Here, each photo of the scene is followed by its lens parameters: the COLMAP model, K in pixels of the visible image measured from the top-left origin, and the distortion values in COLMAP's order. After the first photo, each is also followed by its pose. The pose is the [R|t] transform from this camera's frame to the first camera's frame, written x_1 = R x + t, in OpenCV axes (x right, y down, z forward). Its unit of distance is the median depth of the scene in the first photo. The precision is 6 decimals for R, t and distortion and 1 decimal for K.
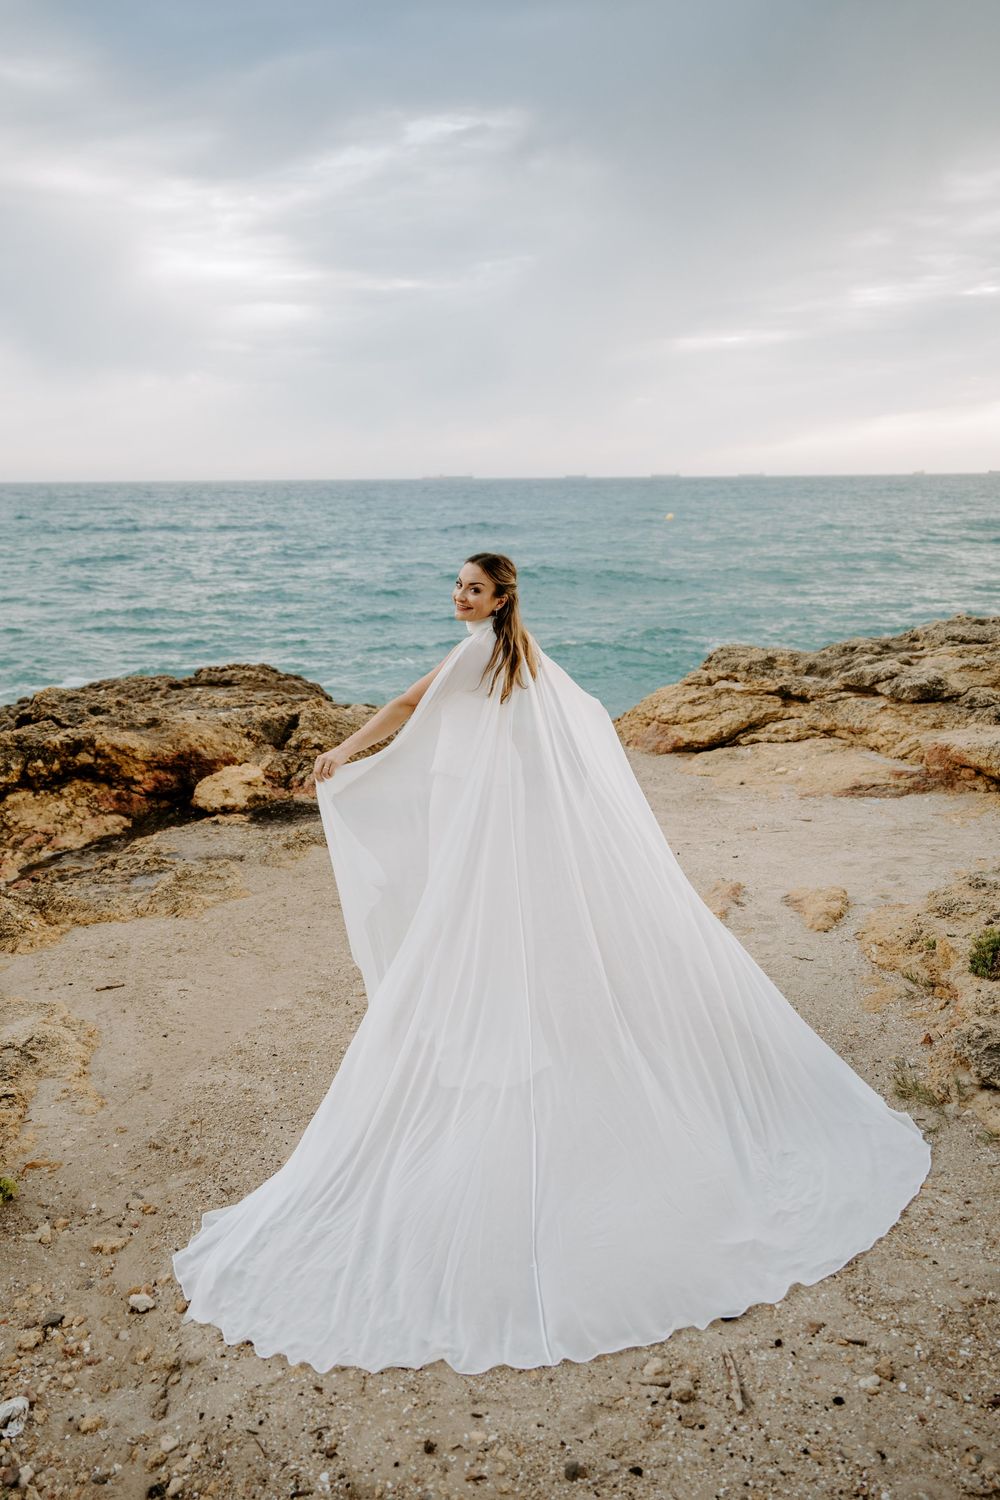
lens RADIAL K [[1279.3, 0, 467.1], [0, 1279.3, 750.6], [0, 0, 1]] dist [0.008167, 0.004675]
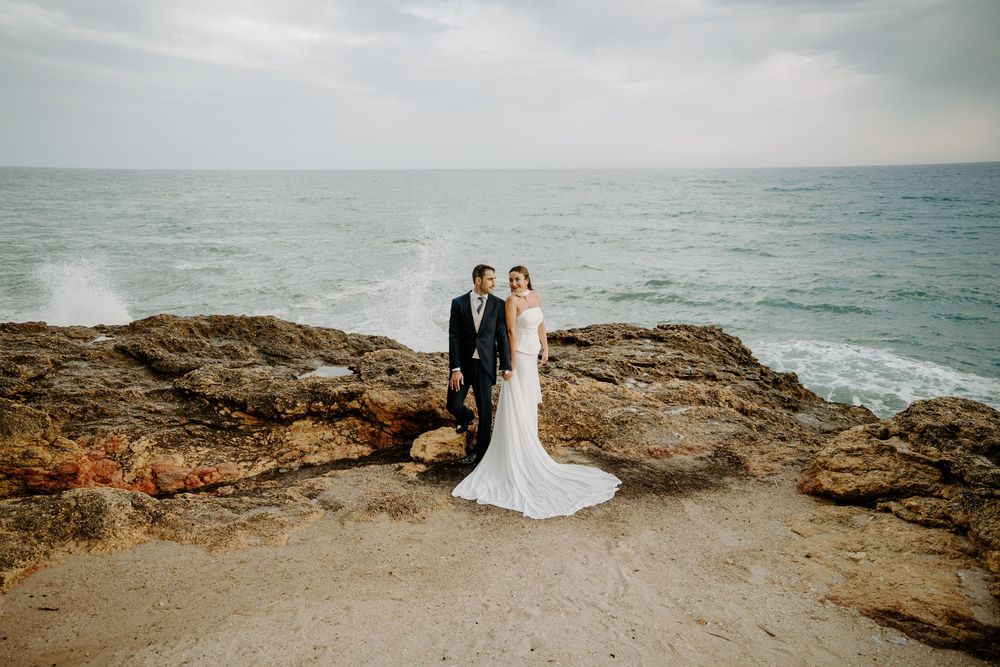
lens RADIAL K [[783.6, 0, 480.9], [0, 783.6, 330.7], [0, 0, 1]] dist [-0.050746, 0.234379]
pose [[0.770298, 0.137488, -0.622686, 0.372624], [-0.136506, 0.989397, 0.049592, -0.142861], [0.622902, 0.046800, 0.780899, 0.350963]]
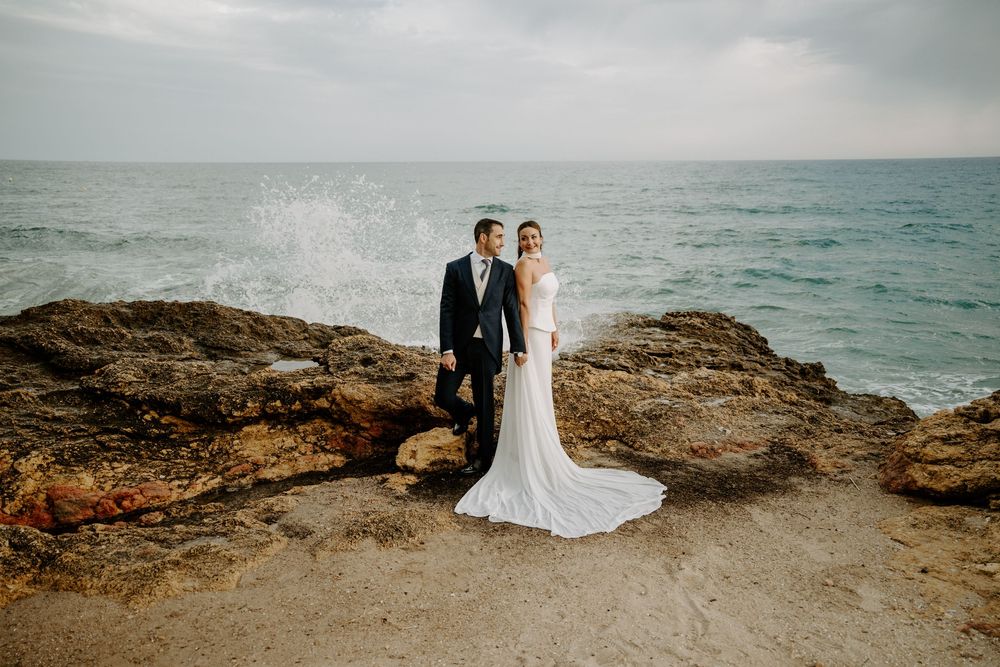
lens RADIAL K [[847.3, 0, 525.3], [0, 847.3, 335.4], [0, 0, 1]] dist [-0.056618, 0.224764]
pose [[0.826622, 0.120217, -0.549767, 0.278649], [-0.120929, 0.992040, 0.035102, -0.104423], [0.549611, 0.037466, 0.834580, 0.426194]]
